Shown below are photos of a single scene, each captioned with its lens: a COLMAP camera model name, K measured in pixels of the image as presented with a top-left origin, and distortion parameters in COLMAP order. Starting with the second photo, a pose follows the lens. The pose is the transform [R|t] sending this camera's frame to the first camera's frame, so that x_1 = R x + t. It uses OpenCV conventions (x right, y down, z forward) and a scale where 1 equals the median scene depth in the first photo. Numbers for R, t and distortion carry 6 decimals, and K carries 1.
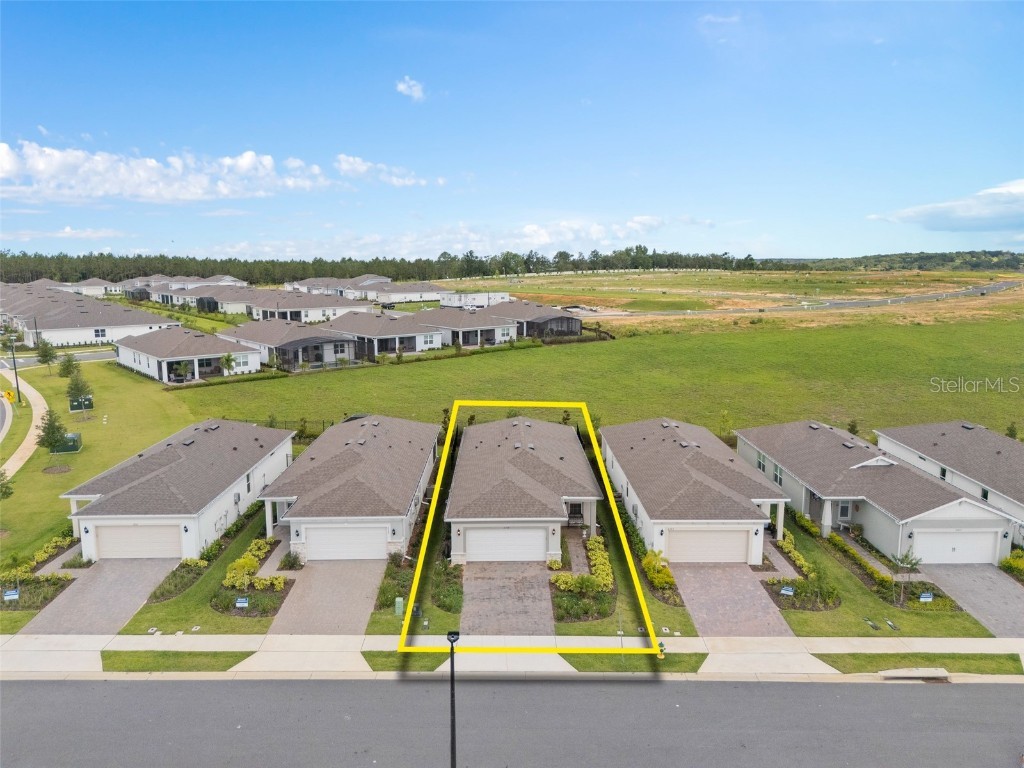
lens RADIAL K [[748.9, 0, 514.0], [0, 748.9, 416.8], [0, 0, 1]] dist [0.063989, -0.079122]
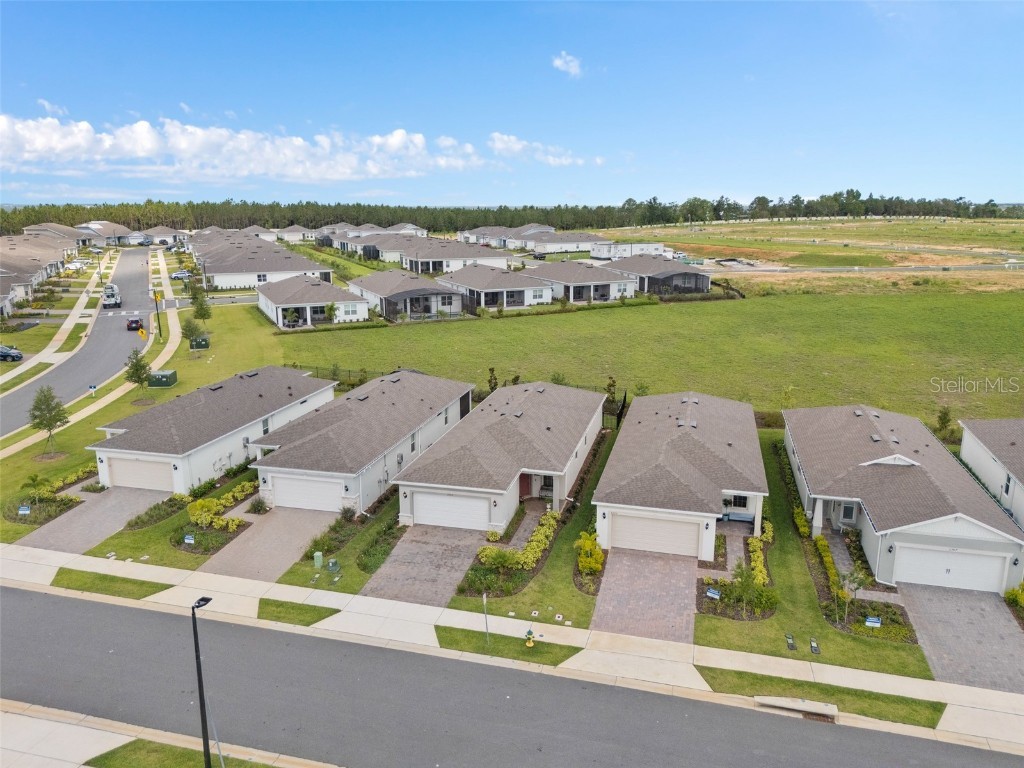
lens RADIAL K [[748.9, 0, 514.0], [0, 748.9, 416.8], [0, 0, 1]] dist [0.063989, -0.079122]
pose [[0.963950, 0.072684, -0.255964, 0.150989], [-0.055021, 0.995626, 0.075514, -0.017133], [0.260333, -0.058708, 0.963732, 0.028905]]
